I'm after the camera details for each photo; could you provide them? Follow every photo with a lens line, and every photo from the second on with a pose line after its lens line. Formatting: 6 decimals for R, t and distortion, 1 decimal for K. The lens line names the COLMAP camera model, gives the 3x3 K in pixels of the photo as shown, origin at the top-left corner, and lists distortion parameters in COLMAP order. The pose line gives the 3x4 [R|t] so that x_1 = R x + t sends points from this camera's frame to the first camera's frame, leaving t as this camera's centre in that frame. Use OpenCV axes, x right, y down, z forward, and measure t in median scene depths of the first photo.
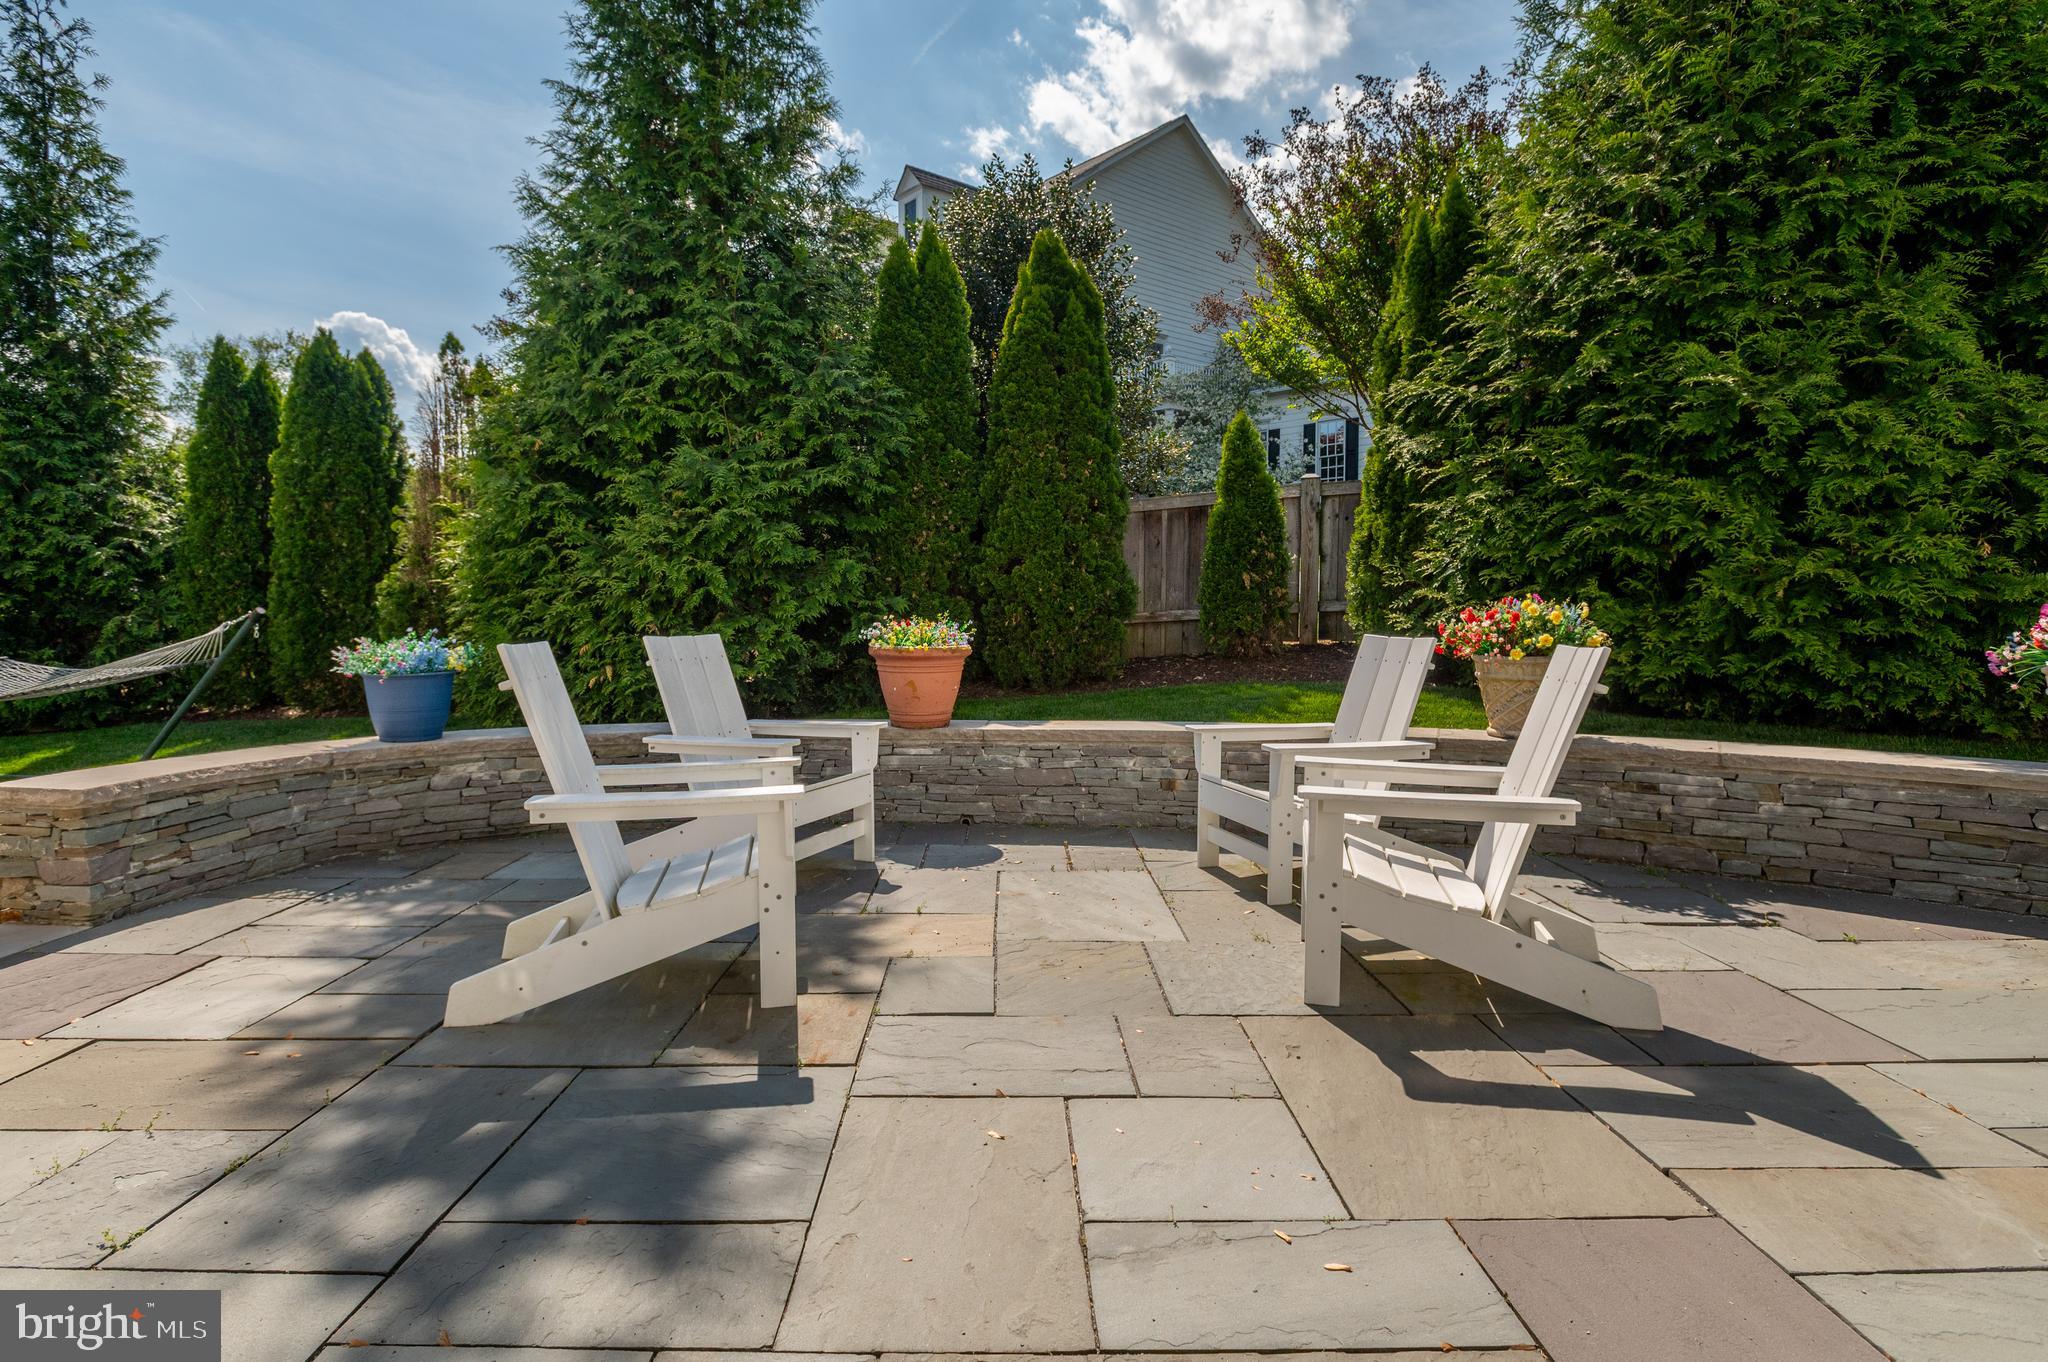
lens RADIAL K [[1000.9, 0, 1014.0], [0, 1000.9, 672.4], [0, 0, 1]] dist [-0.004615, -0.000175]
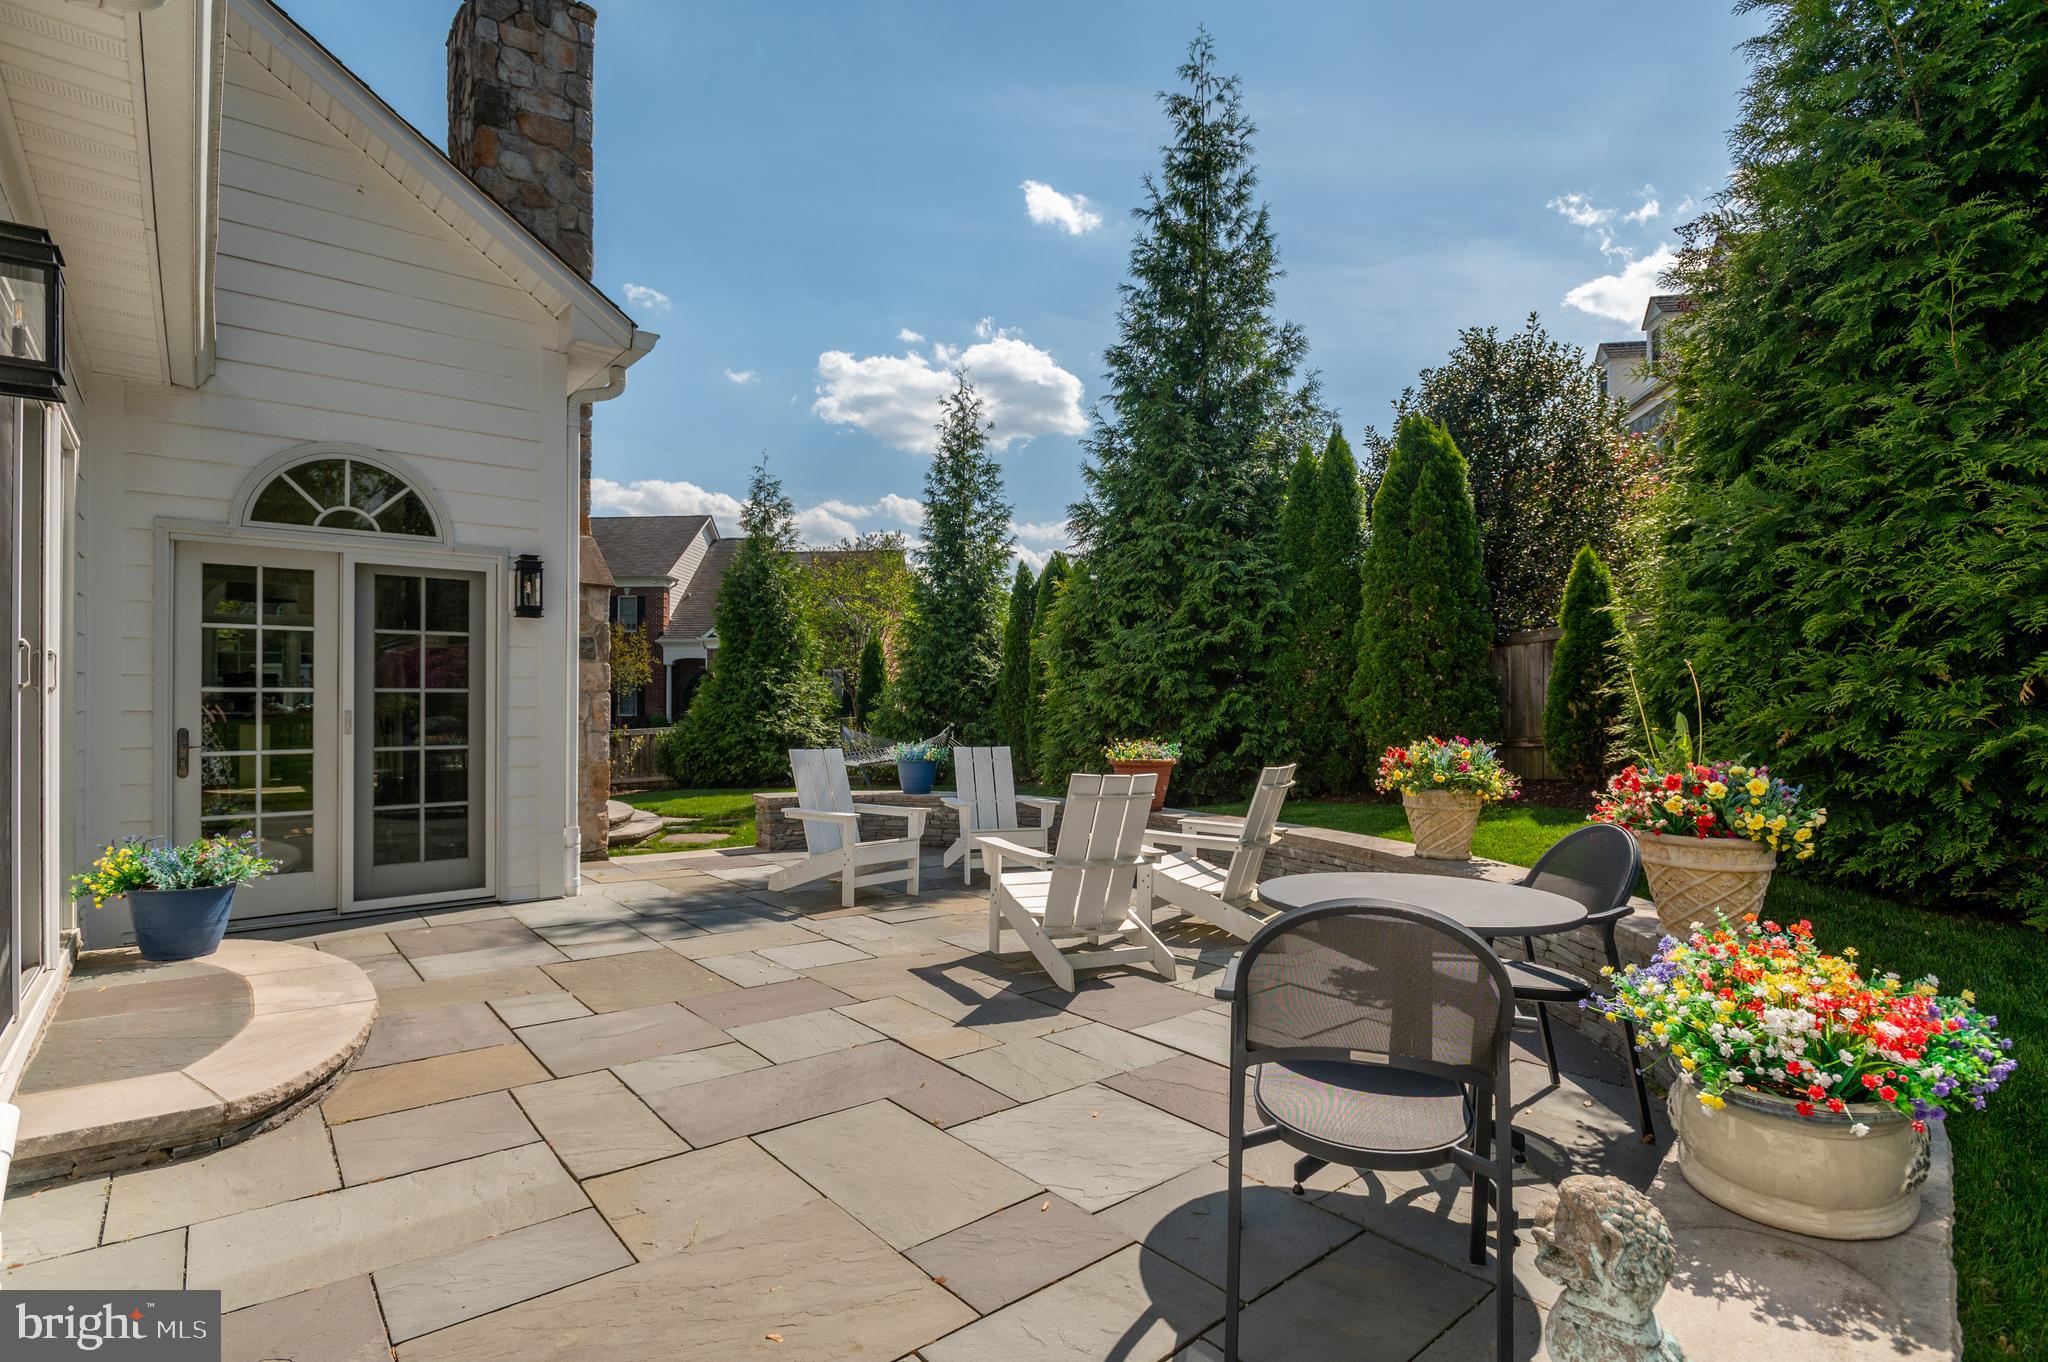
lens RADIAL K [[1000.9, 0, 1027.5], [0, 1000.9, 698.1], [0, 0, 1]] dist [-0.004615, -0.000175]
pose [[0.633770, -0.003017, -0.773516, 0.662342], [-0.054100, 0.997371, -0.048216, -0.024530], [0.771627, 0.072405, 0.631940, -0.072493]]
